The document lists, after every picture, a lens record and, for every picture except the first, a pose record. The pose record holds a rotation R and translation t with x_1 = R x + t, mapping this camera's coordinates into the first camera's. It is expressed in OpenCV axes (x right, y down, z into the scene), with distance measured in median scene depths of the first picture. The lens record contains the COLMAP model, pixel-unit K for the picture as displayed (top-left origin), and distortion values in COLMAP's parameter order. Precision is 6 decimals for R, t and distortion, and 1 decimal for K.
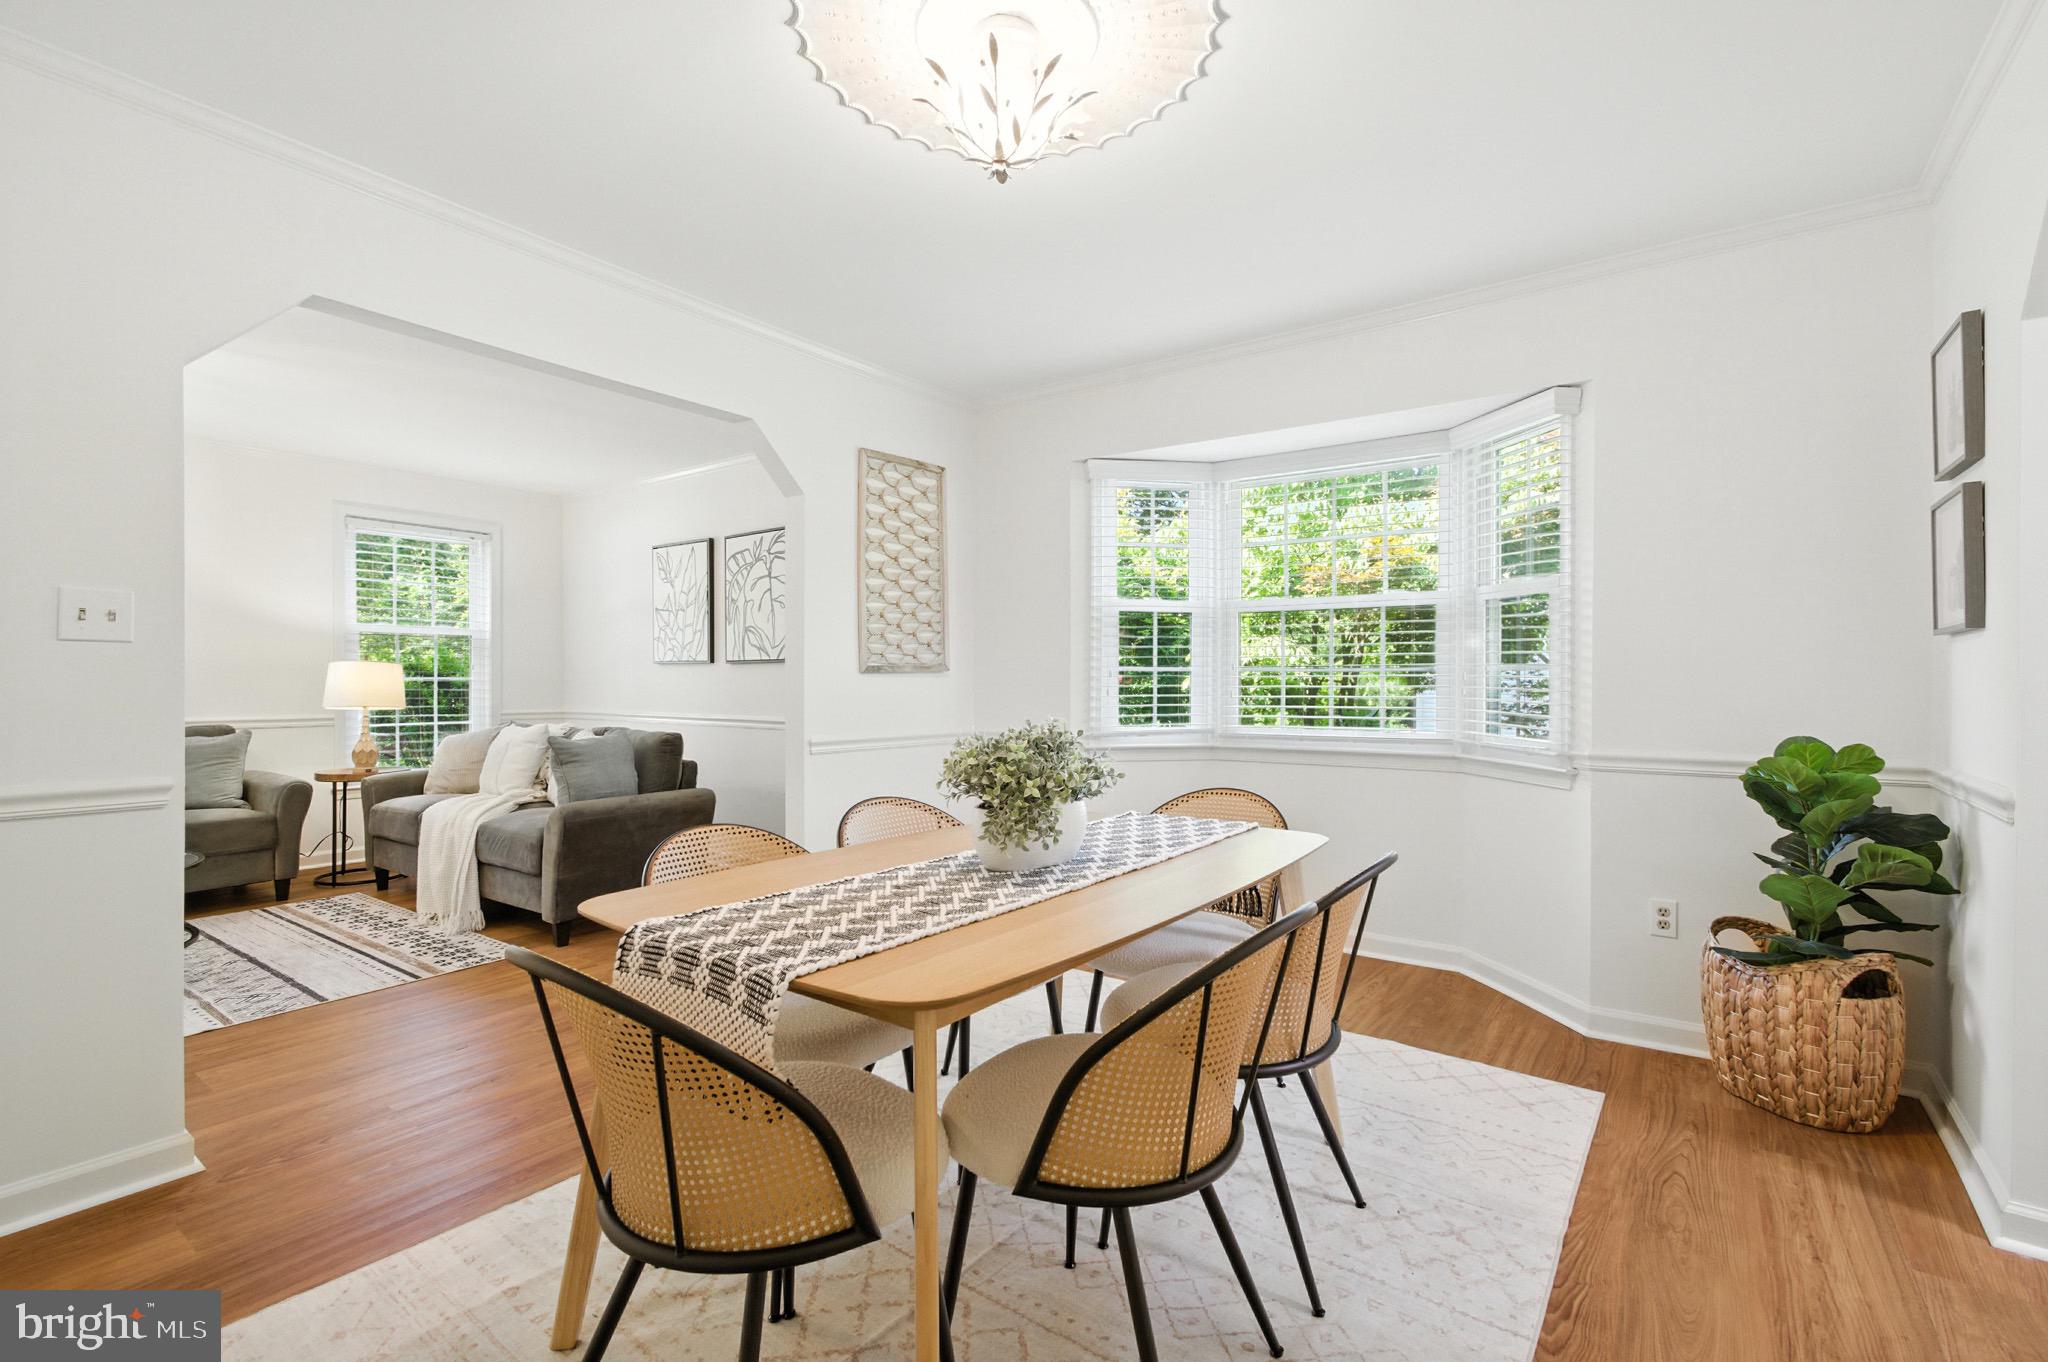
lens RADIAL K [[924.5, 0, 1013.2], [0, 924.5, 688.1], [0, 0, 1]] dist [-0.018194, 0.006479]
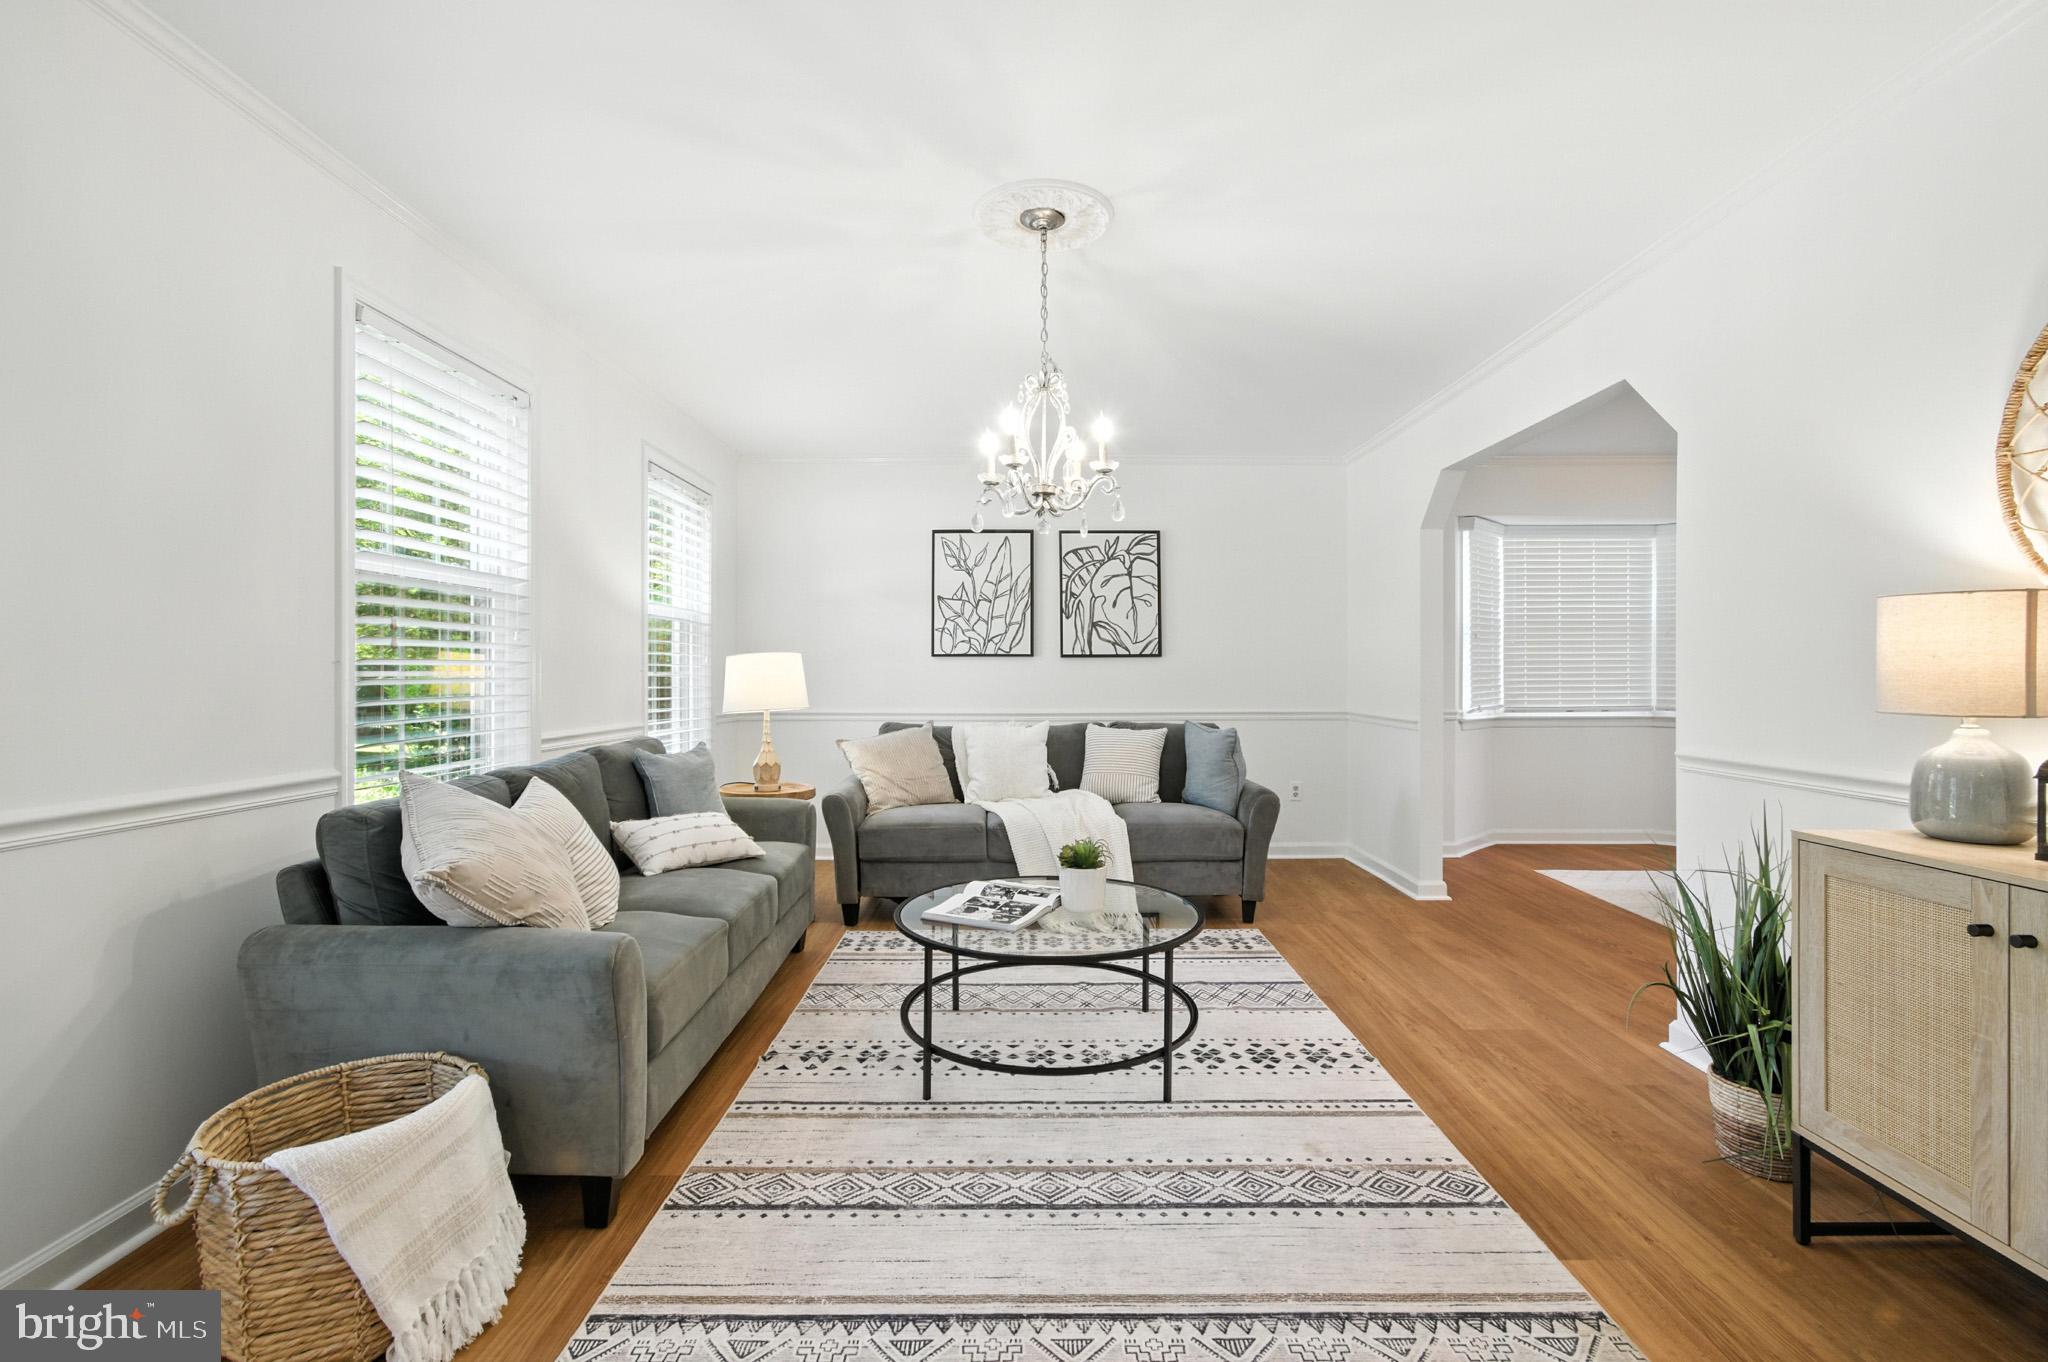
lens RADIAL K [[924.5, 0, 1066.6], [0, 924.5, 668.5], [0, 0, 1]] dist [-0.018194, 0.006479]
pose [[0.800276, 0.005458, 0.599607, -0.928803], [0.007147, 0.999801, -0.018640, 0.004702], [-0.599589, 0.019202, 0.800077, 0.192739]]
